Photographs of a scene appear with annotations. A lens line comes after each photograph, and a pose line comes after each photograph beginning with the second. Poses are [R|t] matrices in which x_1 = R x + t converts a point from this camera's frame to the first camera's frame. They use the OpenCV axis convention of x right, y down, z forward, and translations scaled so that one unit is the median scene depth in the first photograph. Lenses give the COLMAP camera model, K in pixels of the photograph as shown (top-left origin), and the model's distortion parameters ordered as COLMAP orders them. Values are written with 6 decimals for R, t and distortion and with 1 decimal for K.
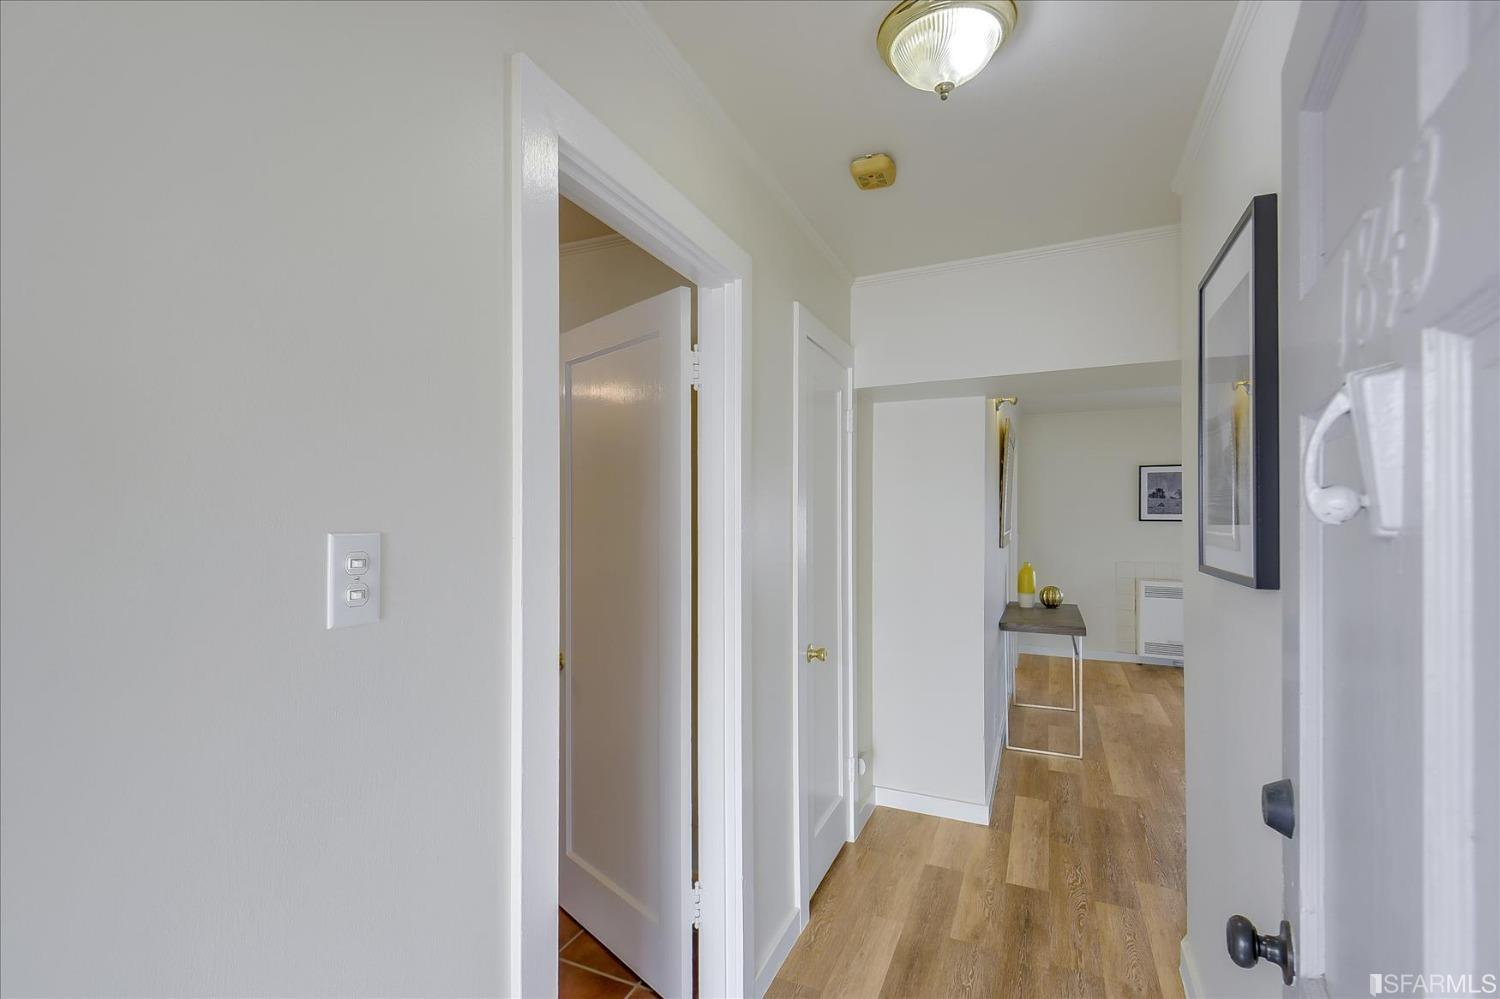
lens RADIAL K [[693.4, 0, 747.7], [0, 693.4, 505.4], [0, 0, 1]] dist [0.006113, -0.000111]
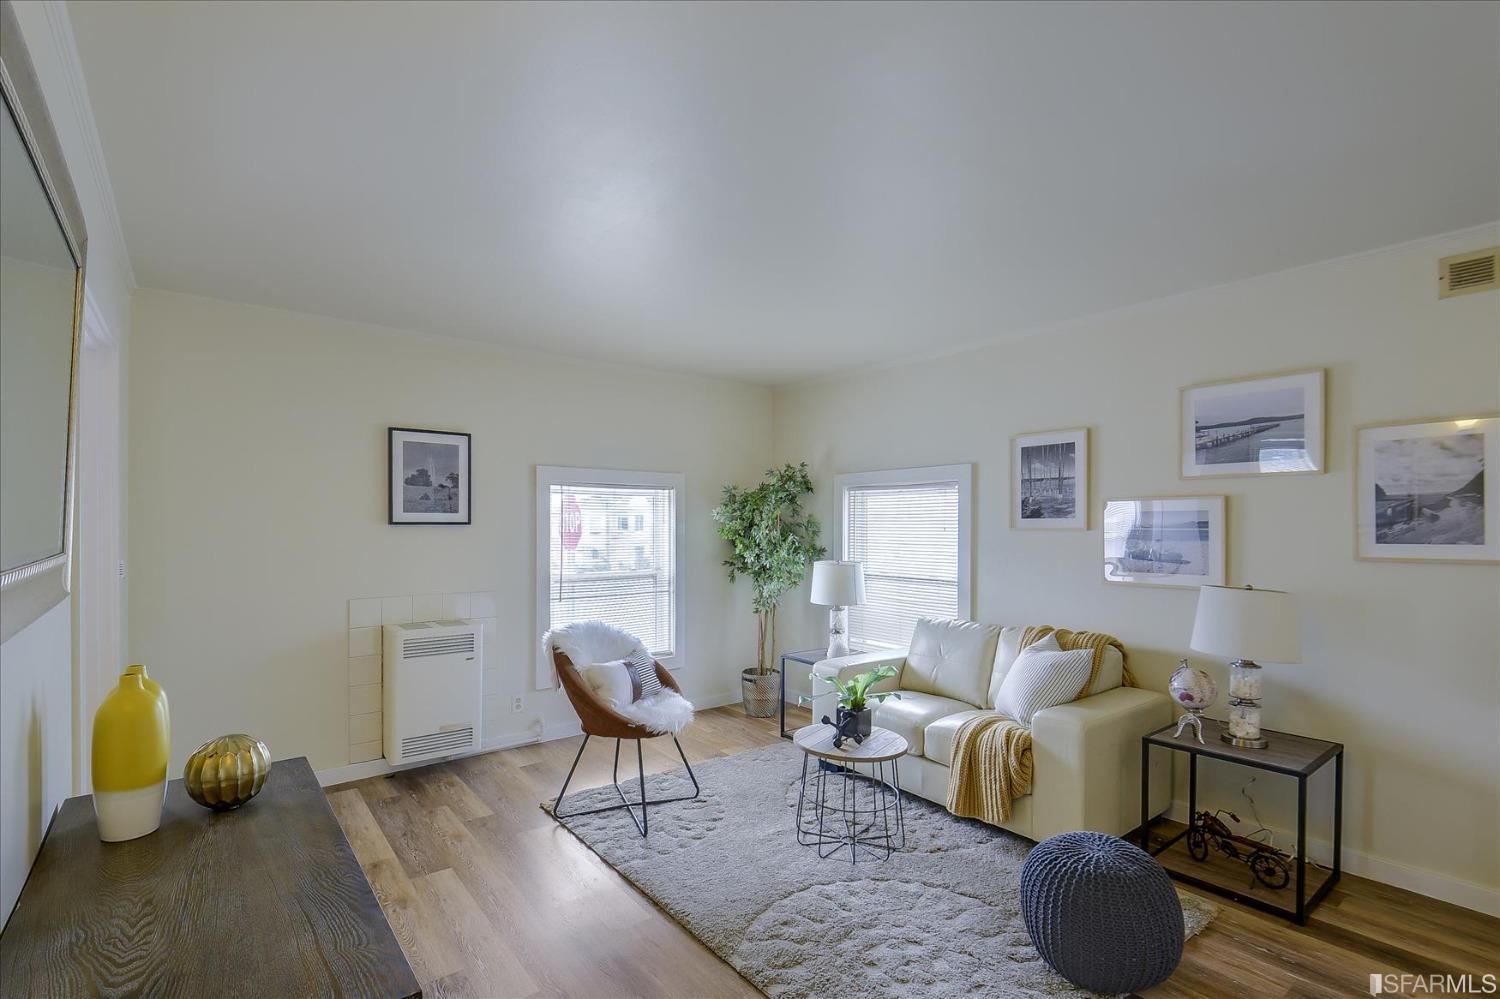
lens RADIAL K [[693.4, 0, 740.4], [0, 693.4, 525.8], [0, 0, 1]] dist [0.006113, -0.000111]
pose [[0.474928, -0.010159, 0.879966, 0.202297], [-0.011194, 0.999783, 0.017584, 0.010081], [-0.879954, -0.018201, 0.474711, 0.483531]]
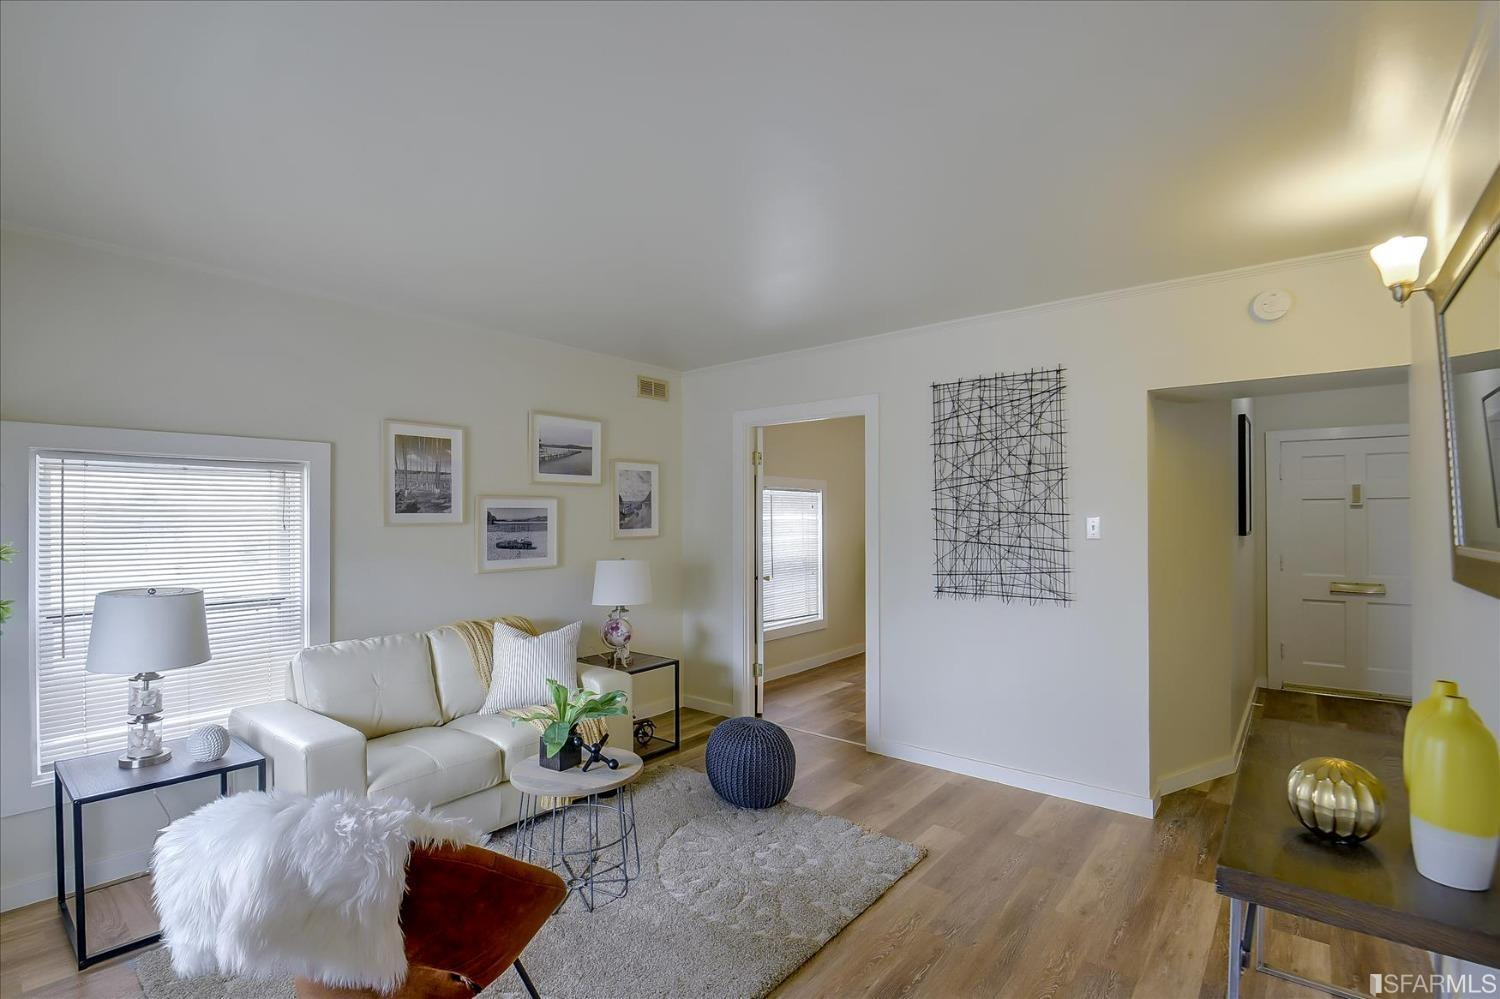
lens RADIAL K [[693.4, 0, 748.4], [0, 693.4, 506.5], [0, 0, 1]] dist [0.006113, -0.000111]
pose [[-0.964995, -0.003524, 0.262243, 0.438286], [-0.010598, 0.999617, -0.025568, 0.017438], [-0.262052, -0.027453, -0.964663, 1.007815]]
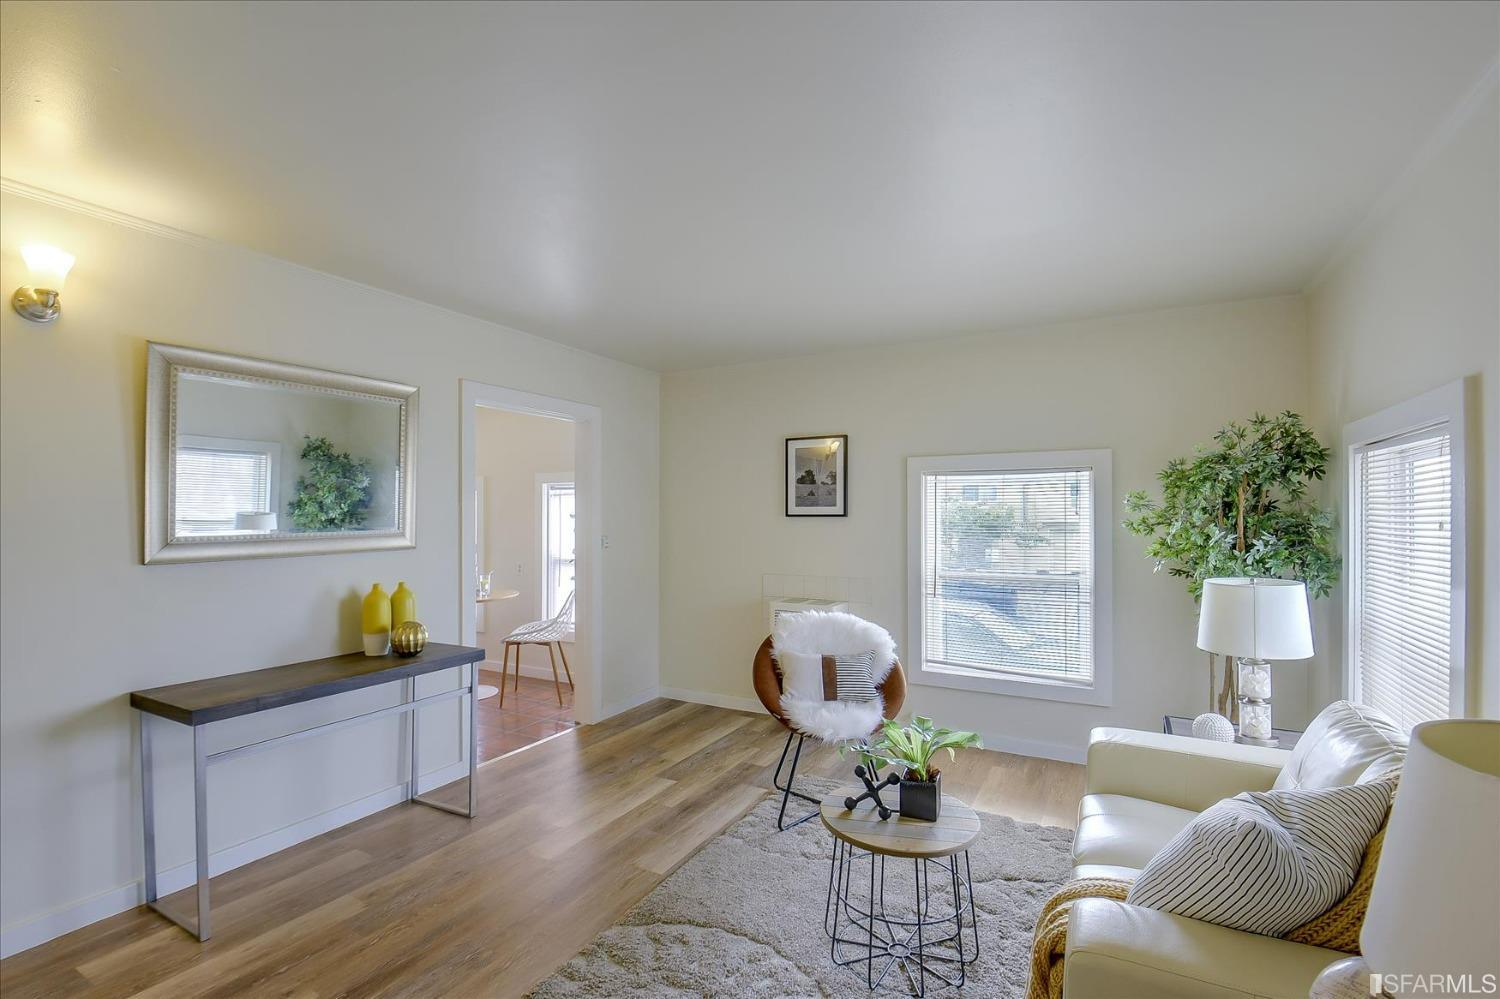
lens RADIAL K [[693.4, 0, 748.3], [0, 693.4, 507.2], [0, 0, 1]] dist [0.006113, -0.000111]
pose [[0.995367, -0.010983, -0.095522, 0.600550], [0.011439, 0.999926, 0.004235, 0.009182], [0.095468, -0.005308, 0.995418, 0.295833]]
